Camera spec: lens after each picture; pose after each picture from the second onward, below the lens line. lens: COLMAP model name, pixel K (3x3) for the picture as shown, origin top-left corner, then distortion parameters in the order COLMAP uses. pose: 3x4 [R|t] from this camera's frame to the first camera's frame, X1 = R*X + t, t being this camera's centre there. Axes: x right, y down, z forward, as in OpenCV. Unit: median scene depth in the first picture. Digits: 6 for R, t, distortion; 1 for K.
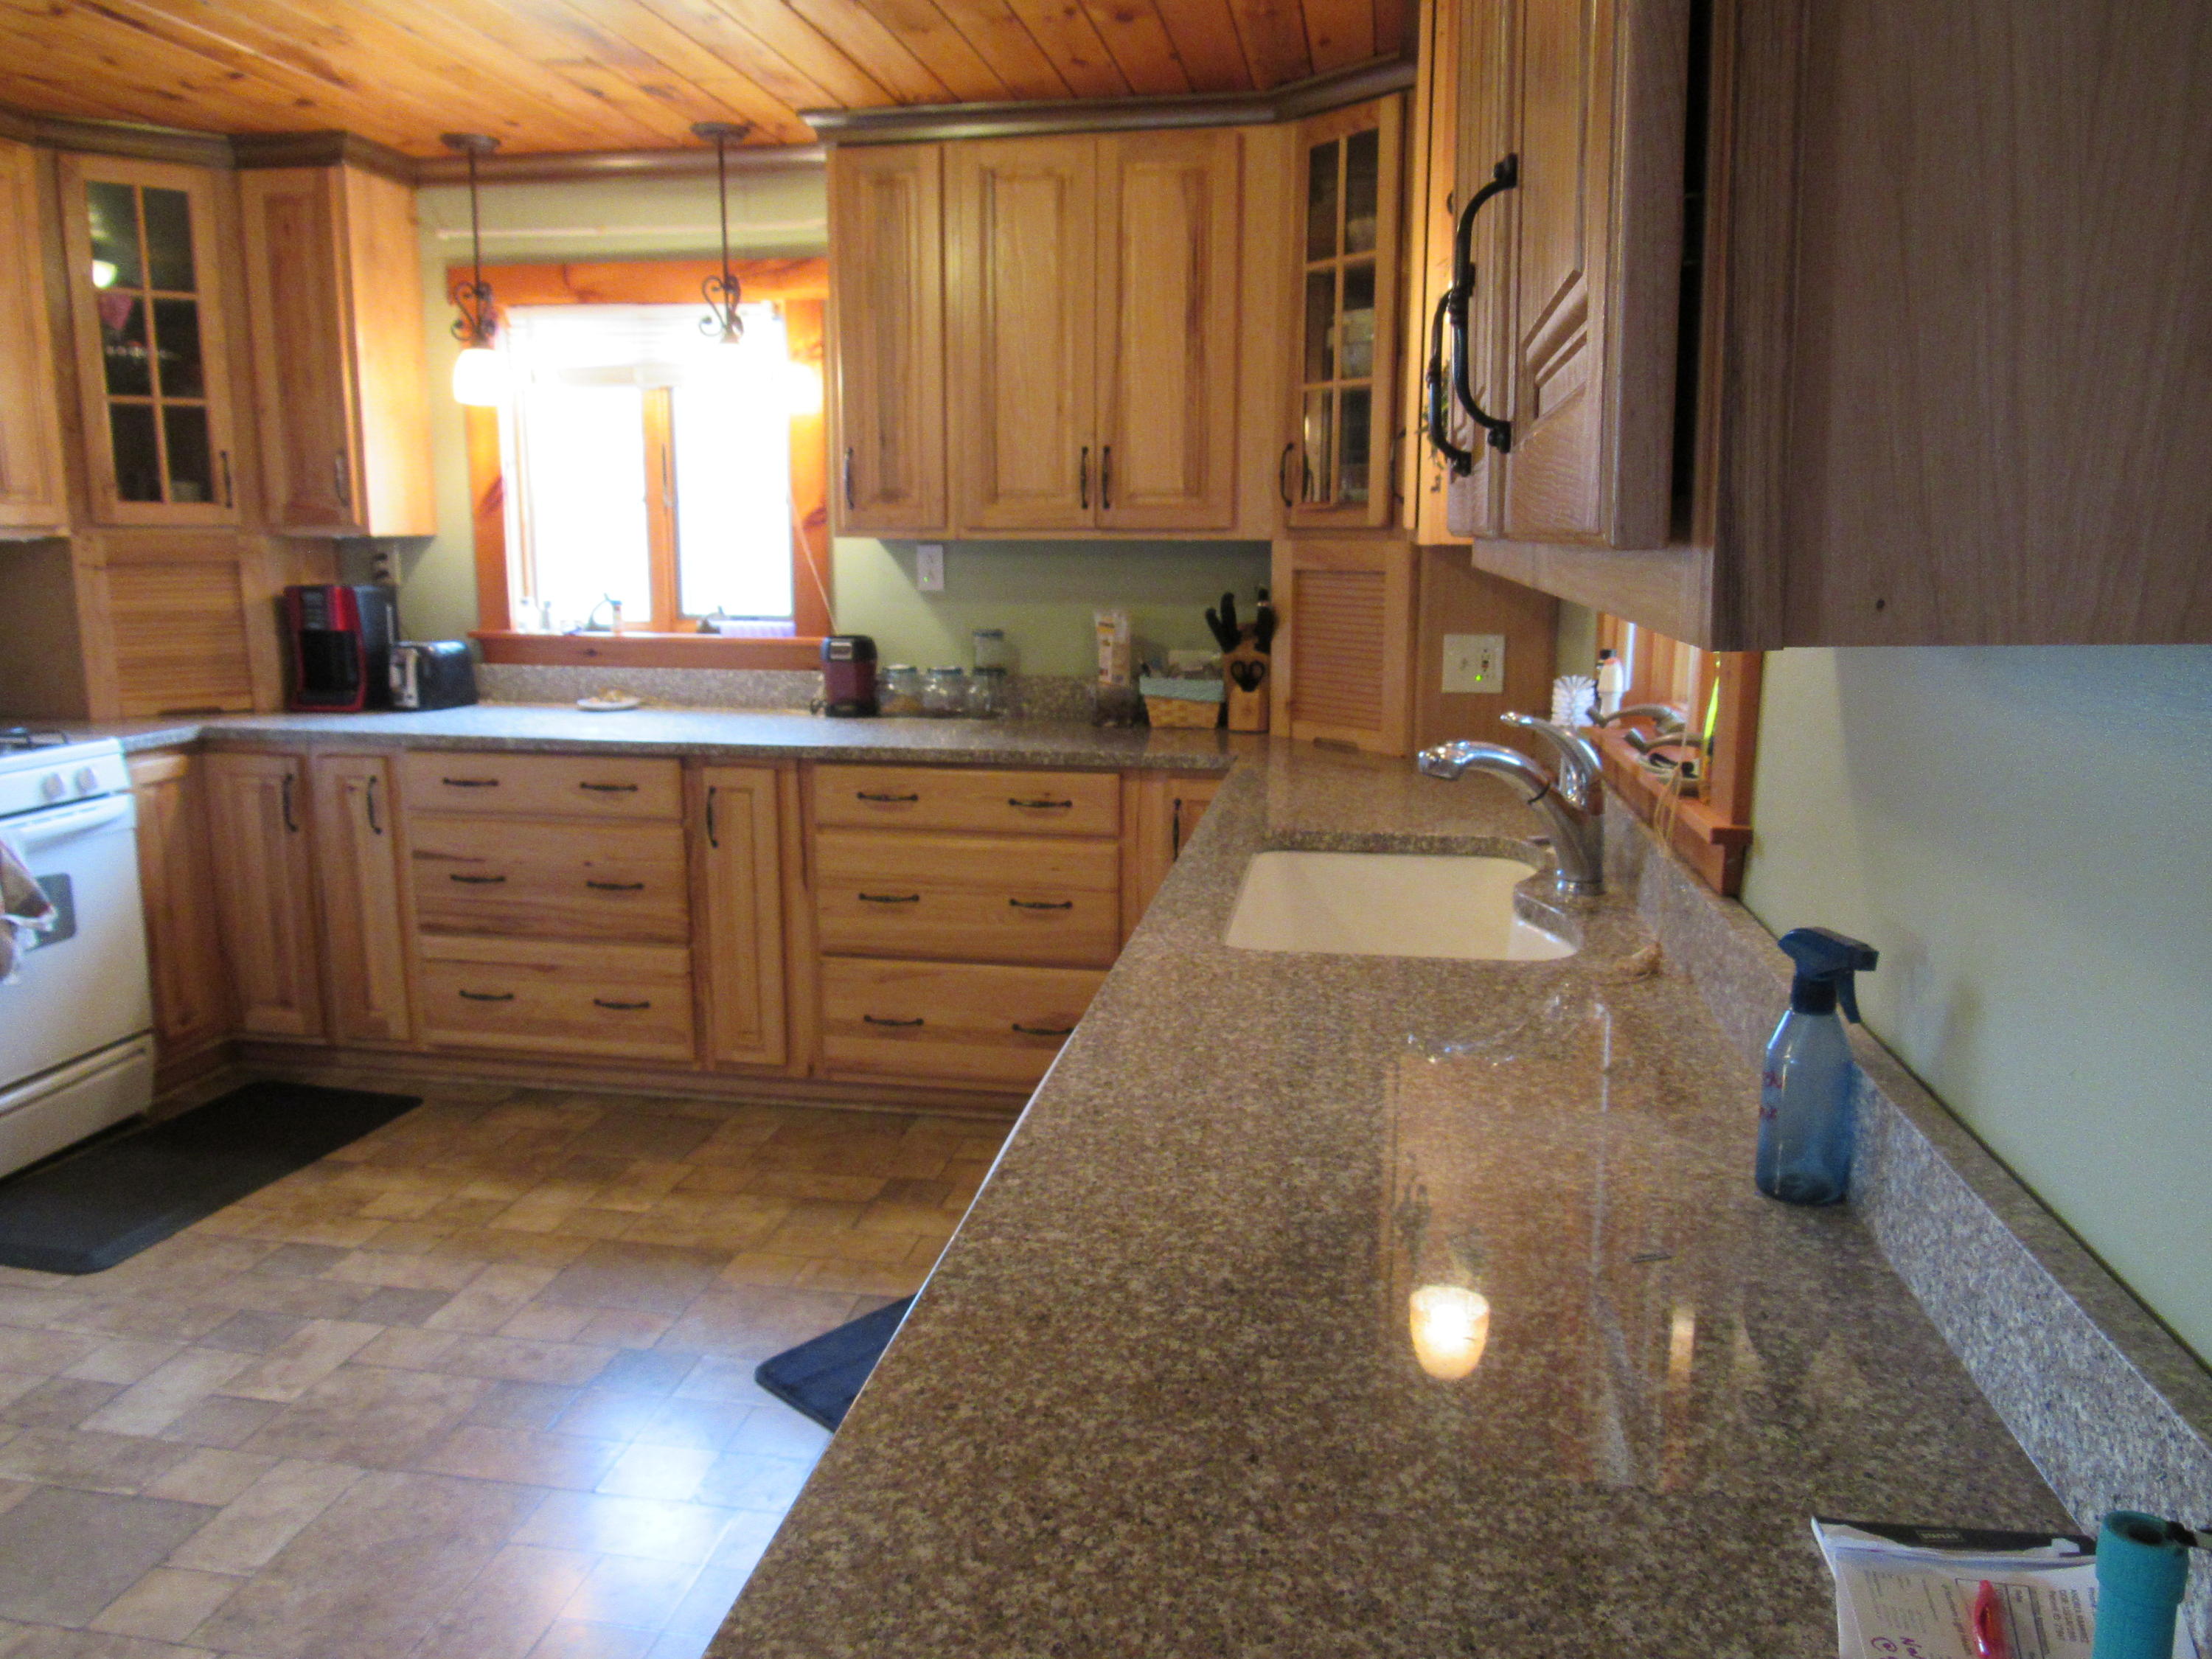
lens RADIAL K [[1602.7, 0, 1103.5], [0, 1602.7, 821.6], [0, 0, 1]] dist [-0.013746, -0.006149]
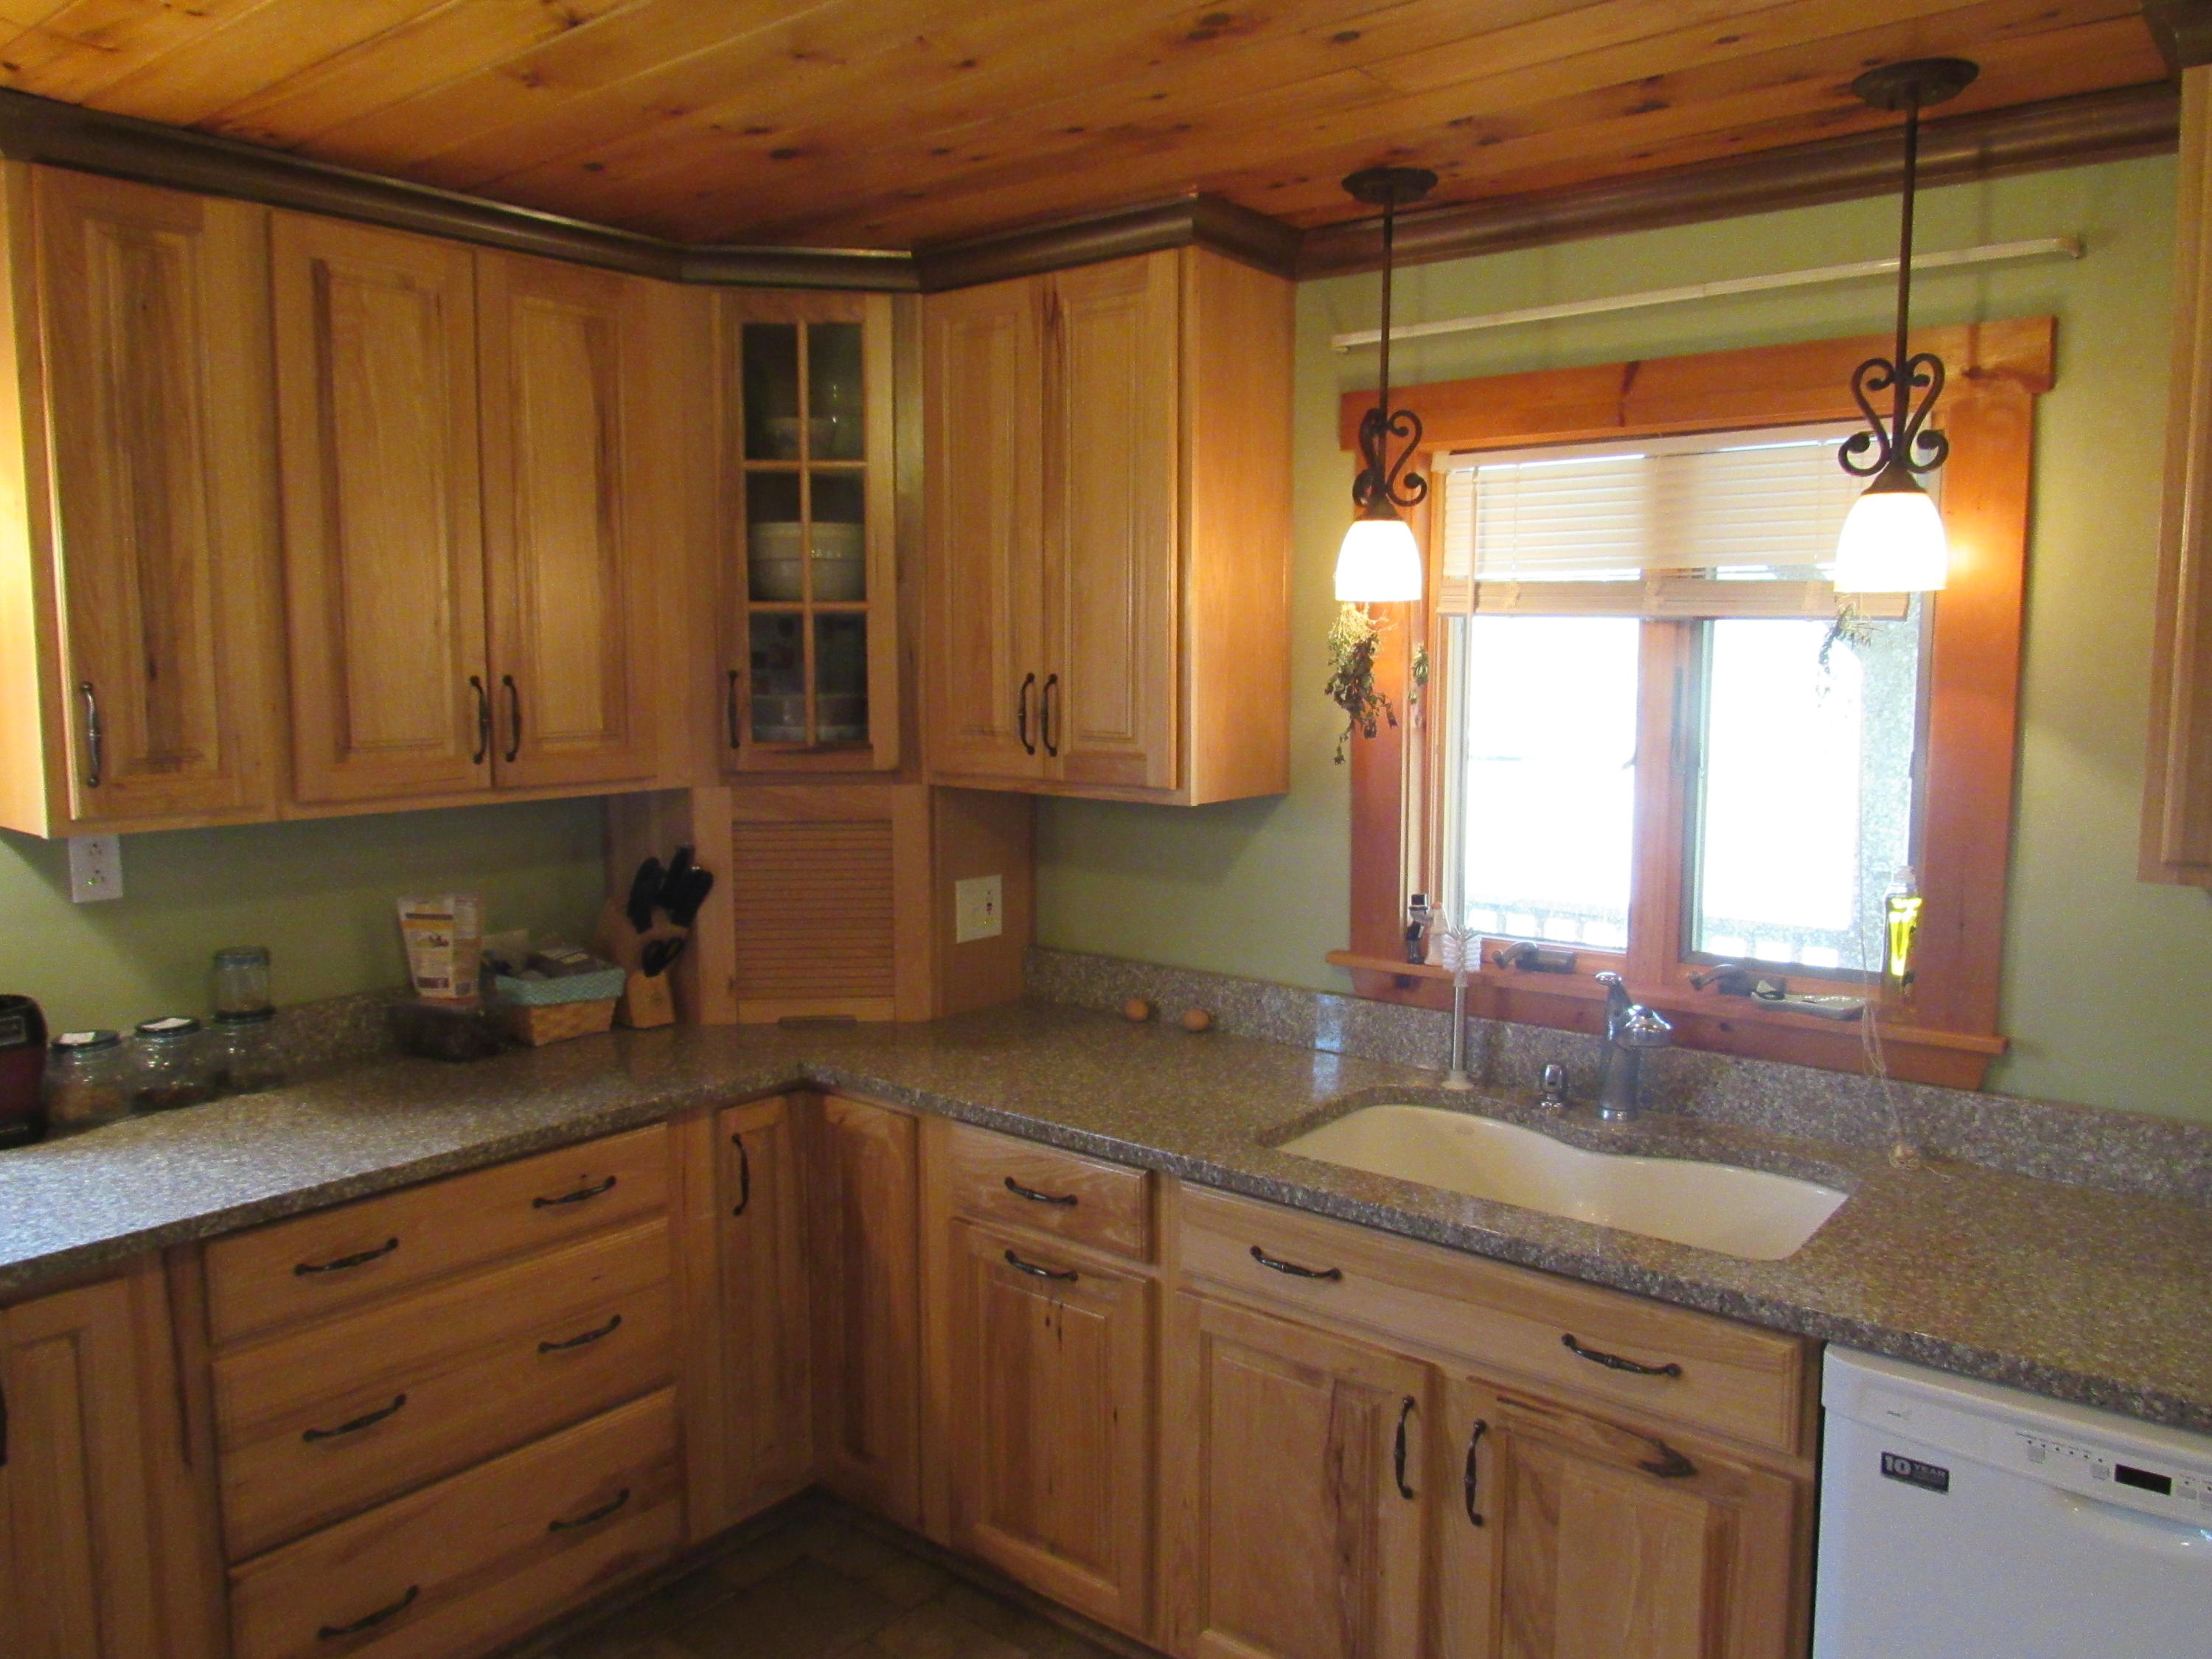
lens RADIAL K [[1602.7, 0, 1103.5], [0, 1602.7, 821.6], [0, 0, 1]] dist [-0.013746, -0.006149]
pose [[0.486179, -0.097928, 0.868355, -0.473965], [0.156768, 0.987354, 0.023576, -0.138611], [-0.859682, 0.124667, 0.495383, 0.406136]]
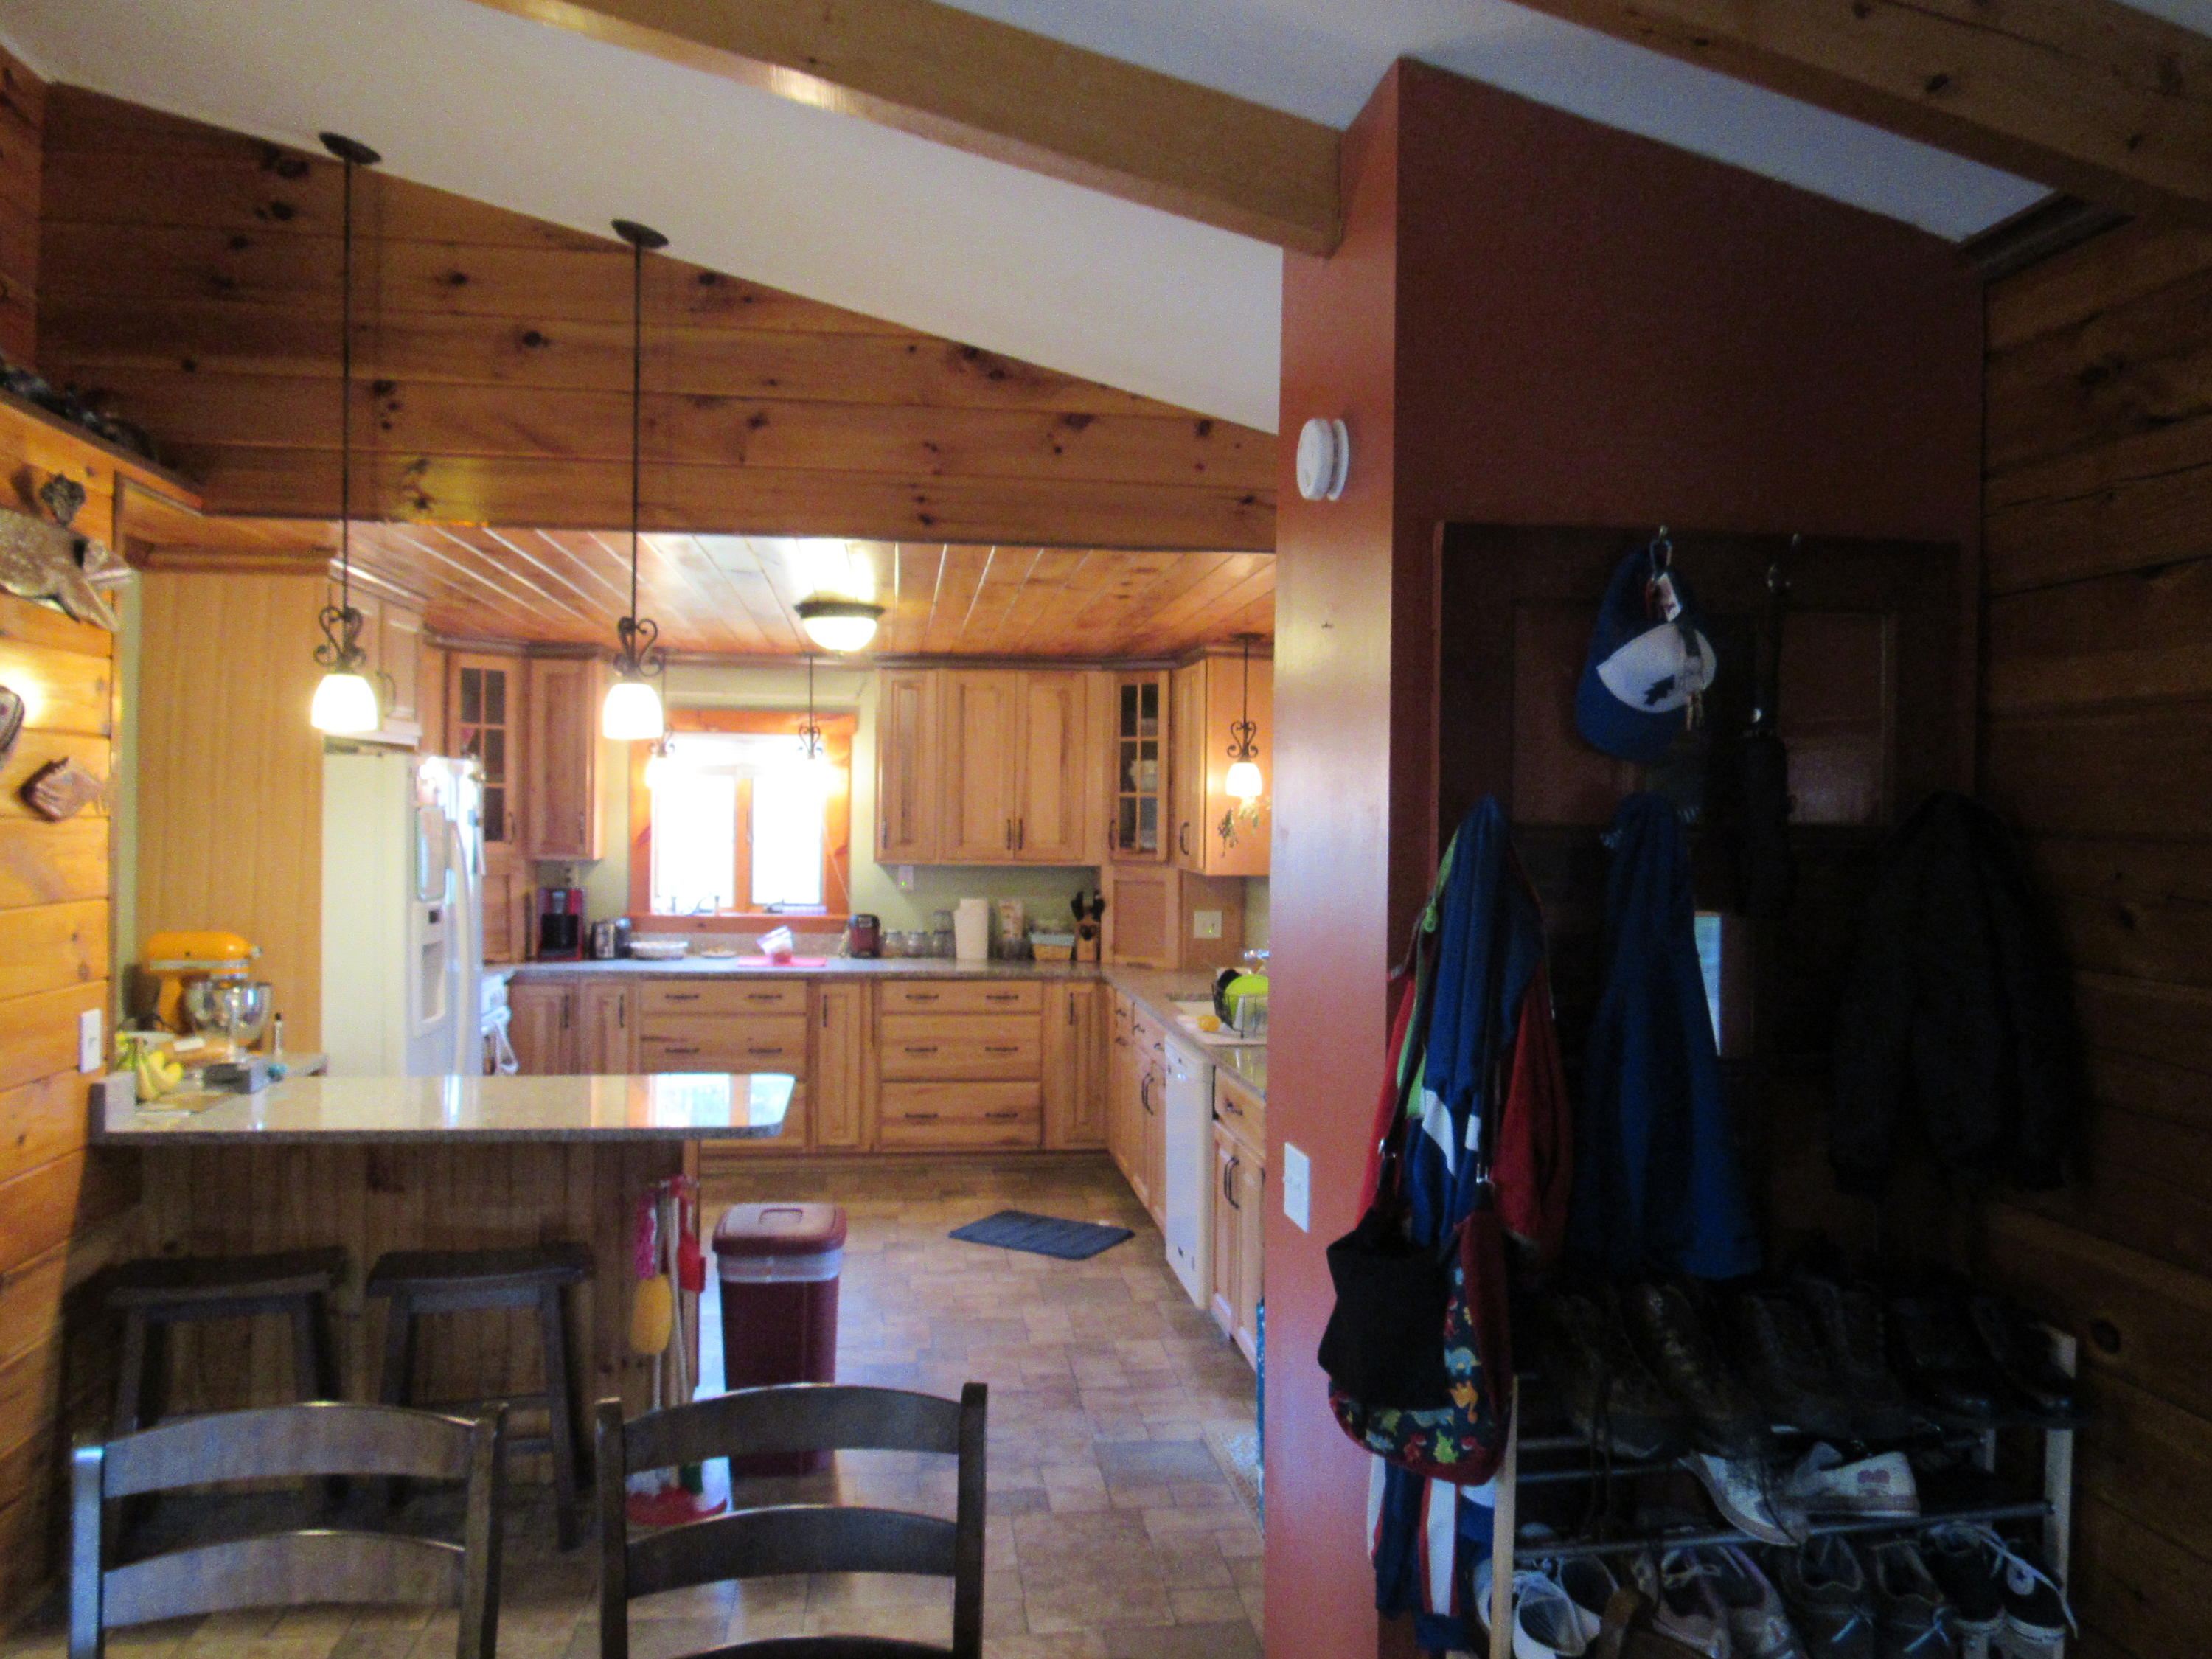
lens RADIAL K [[1649.4, 0, 1101.4], [0, 1649.4, 836.5], [0, 0, 1]] dist [-0.016968, -0.006399]
pose [[0.952868, 0.003175, 0.303370, -0.504541], [0.043152, 0.988361, -0.145881, 0.088327], [-0.300302, 0.152097, 0.941640, -0.926829]]
